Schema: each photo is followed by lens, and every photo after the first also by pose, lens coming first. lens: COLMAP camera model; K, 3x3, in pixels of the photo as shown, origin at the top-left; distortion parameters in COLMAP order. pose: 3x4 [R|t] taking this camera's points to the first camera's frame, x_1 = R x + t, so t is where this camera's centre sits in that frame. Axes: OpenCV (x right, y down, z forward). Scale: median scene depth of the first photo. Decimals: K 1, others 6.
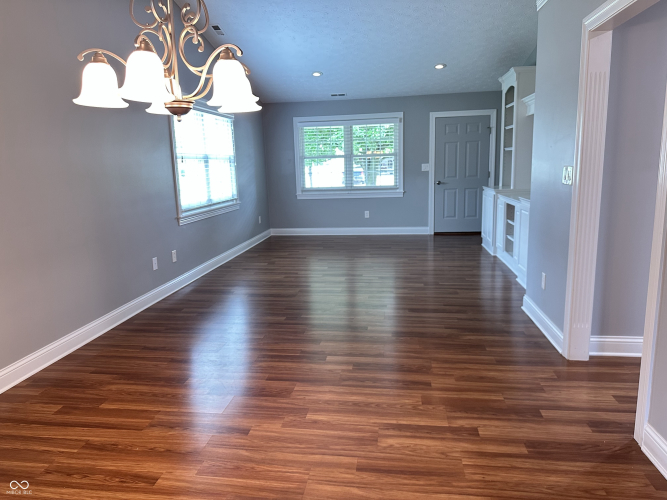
lens RADIAL K [[460.7, 0, 329.3], [0, 460.7, 246.9], [0, 0, 1]] dist [-0.001314, -0.020247]
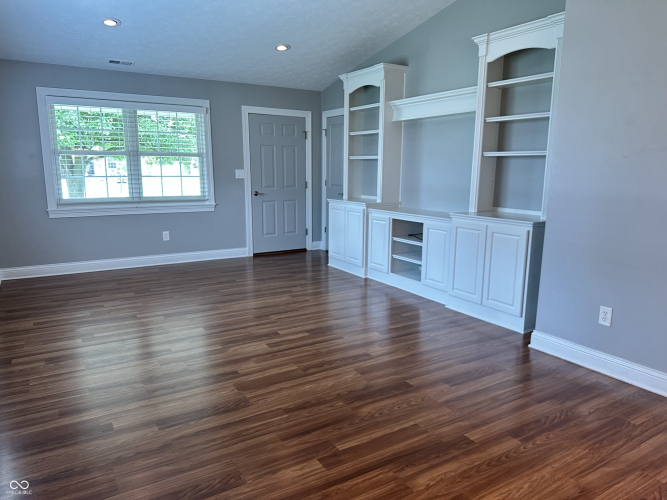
lens RADIAL K [[460.7, 0, 332.8], [0, 460.7, 255.3], [0, 0, 1]] dist [-0.001314, -0.020247]
pose [[0.769019, -0.076225, 0.634665, -0.184346], [0.076216, 0.996716, 0.027358, -0.040630], [-0.634666, 0.027332, 0.772303, 0.280296]]
